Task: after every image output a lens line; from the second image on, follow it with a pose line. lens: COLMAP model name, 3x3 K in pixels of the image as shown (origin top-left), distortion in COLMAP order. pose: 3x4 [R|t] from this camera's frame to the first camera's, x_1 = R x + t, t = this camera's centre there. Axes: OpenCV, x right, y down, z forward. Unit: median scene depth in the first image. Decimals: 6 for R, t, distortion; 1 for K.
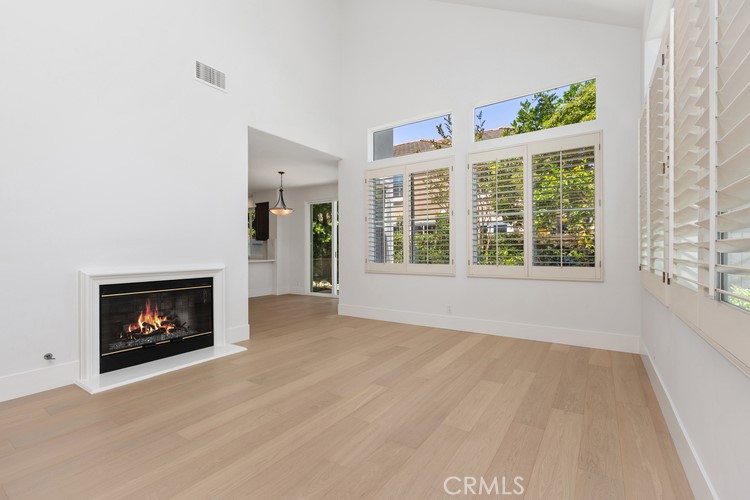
lens RADIAL K [[337.2, 0, 374.3], [0, 337.2, 254.4], [0, 0, 1]] dist [-0.000944, -0.000379]
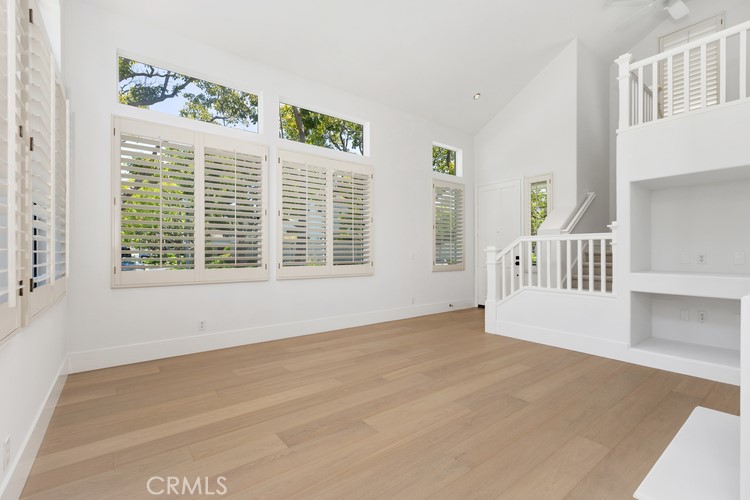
lens RADIAL K [[340.3, 0, 375.0], [0, 340.3, 250.0], [0, 0, 1]] dist [0.001703, 0.000178]
pose [[-0.947486, 0.007517, 0.319710, -0.231021], [0.007564, 0.999971, -0.001095, -0.012405], [-0.319709, 0.001381, -0.947515, 1.557764]]
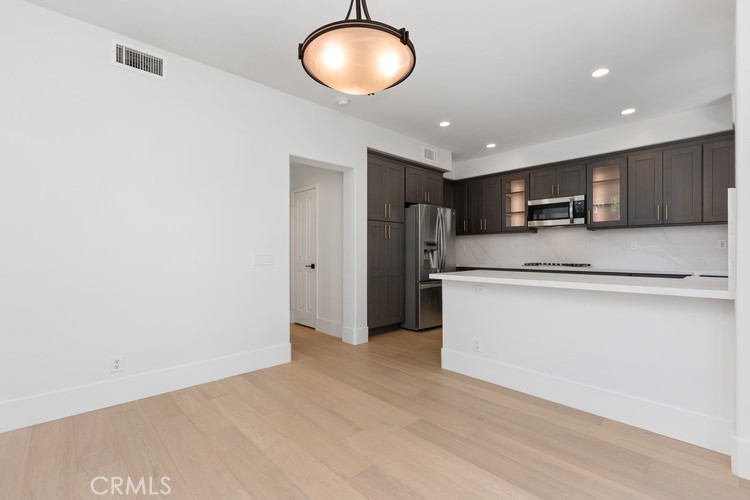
lens RADIAL K [[336.2, 0, 372.2], [0, 336.2, 251.7], [0, 0, 1]] dist [0.002326, 0.000489]
pose [[-0.233617, 0.001919, -0.972327, -0.113252], [-0.006017, 0.999976, 0.003419, -0.018623], [0.972310, 0.006649, -0.233600, 1.993096]]
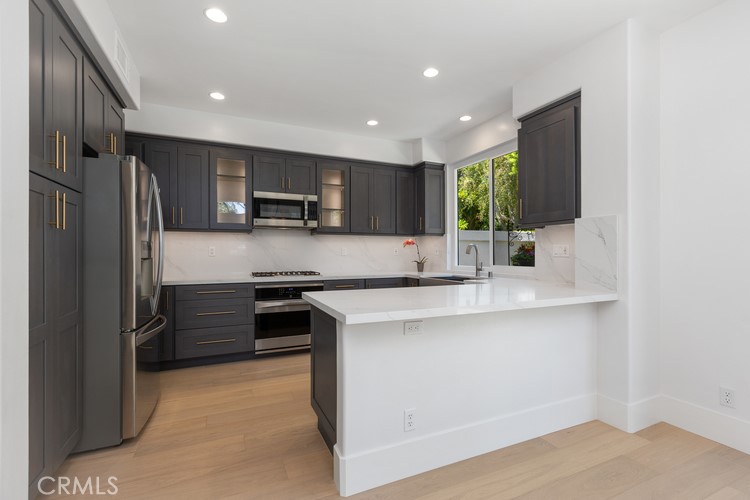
lens RADIAL K [[336.2, 0, 372.2], [0, 336.2, 251.7], [0, 0, 1]] dist [0.002326, 0.000489]
pose [[0.844877, 0.002739, -0.534953, -0.750676], [-0.007606, 0.999947, -0.006894, -0.033989], [0.534906, 0.009893, 0.844854, 1.603607]]
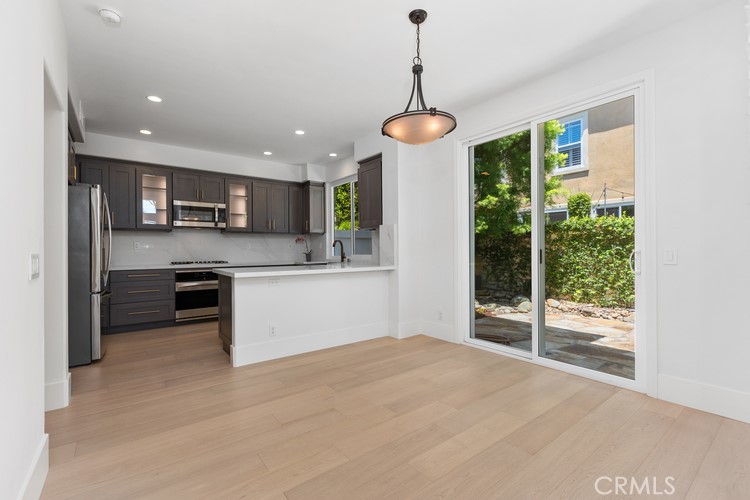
lens RADIAL K [[336.1, 0, 372.8], [0, 336.1, 247.3], [0, 0, 1]] dist [0.001881, 0.000389]
pose [[0.944984, -0.005776, -0.327066, -0.388212], [0.000970, 0.999889, -0.014854, -0.010682], [0.327116, 0.013719, 0.944885, 1.244296]]
